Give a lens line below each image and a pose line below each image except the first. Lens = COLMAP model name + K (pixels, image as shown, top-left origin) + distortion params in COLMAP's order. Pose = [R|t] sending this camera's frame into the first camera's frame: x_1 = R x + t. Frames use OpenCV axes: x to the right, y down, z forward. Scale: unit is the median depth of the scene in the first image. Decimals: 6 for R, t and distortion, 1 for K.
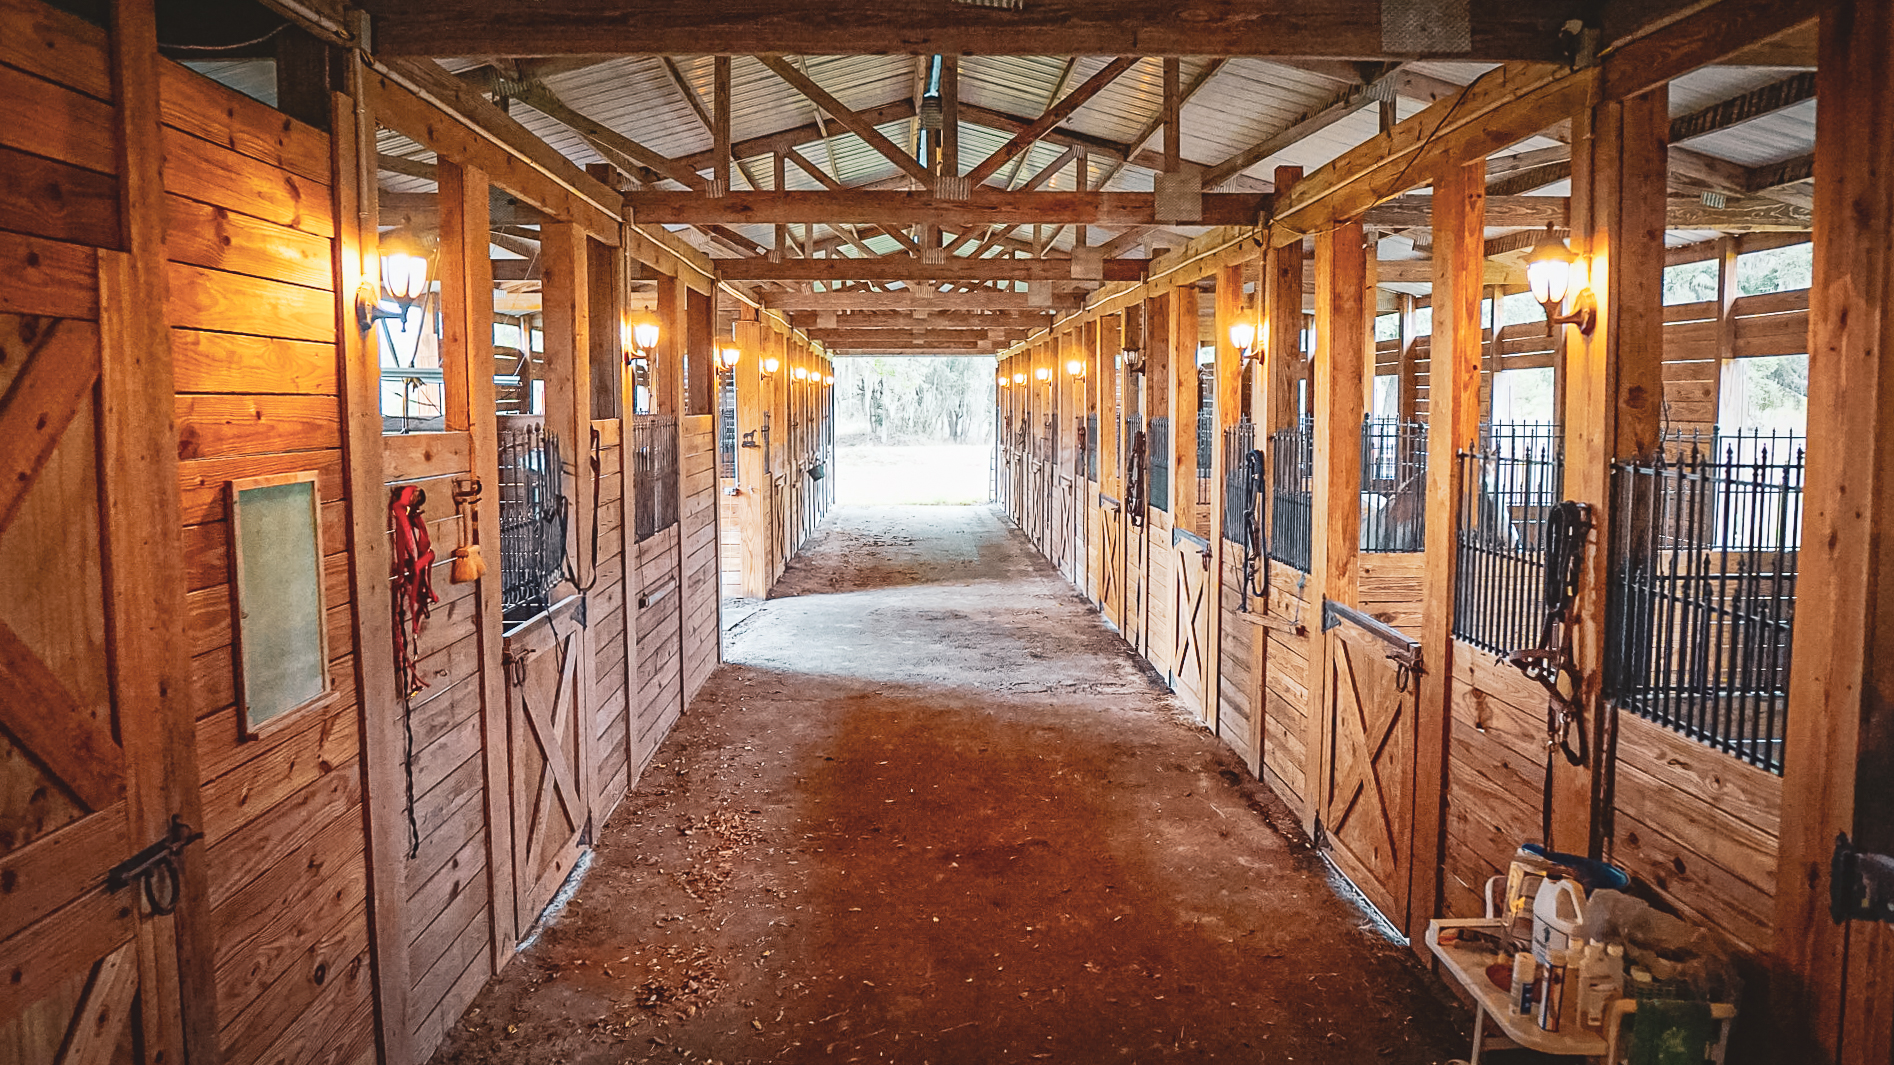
lens RADIAL K [[1333.9, 0, 945.2], [0, 1333.9, 534.8], [0, 0, 1]] dist [-0.081937, 0.005761]
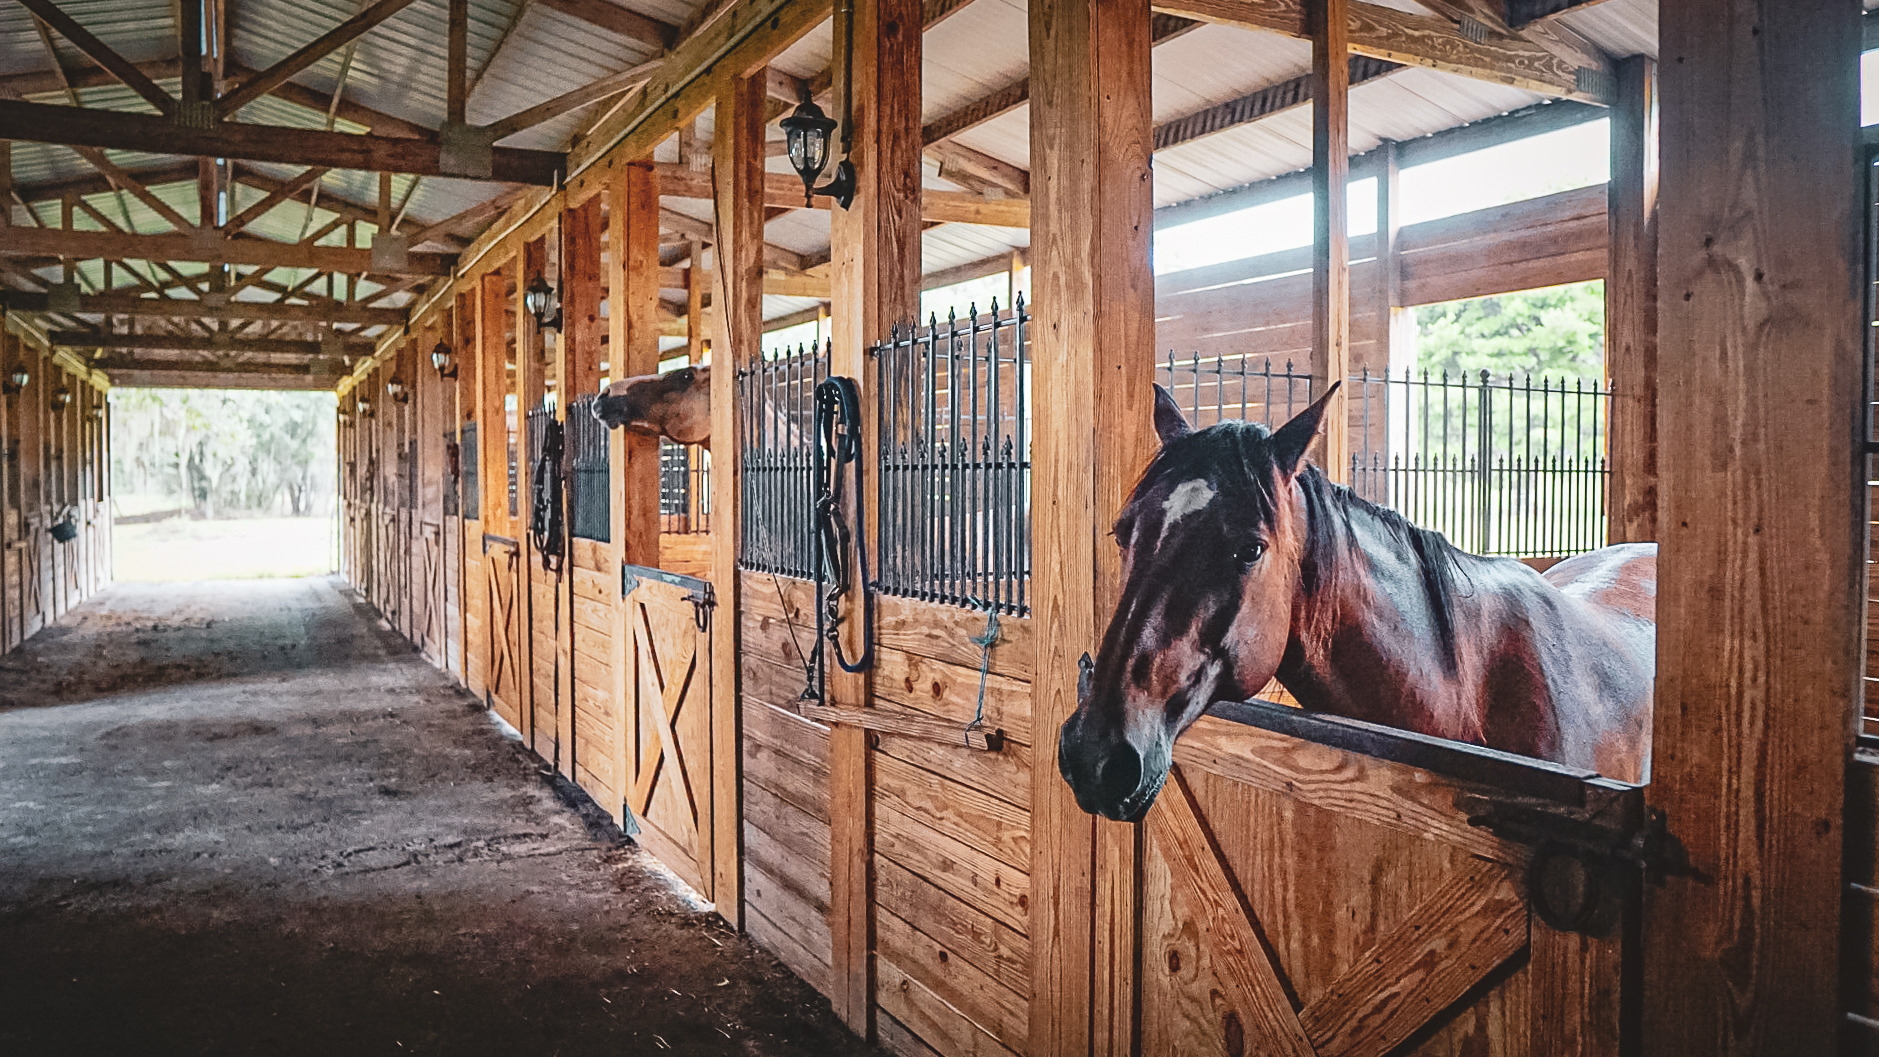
lens RADIAL K [[1323.4, 0, 933.5], [0, 1323.4, 524.4], [0, 0, 1]] dist [-0.081937, 0.005761]
pose [[0.895924, -0.012341, 0.444036, 0.030098], [0.041895, 0.997506, -0.056807, 0.014227], [-0.442227, 0.069498, 0.894206, 0.365557]]
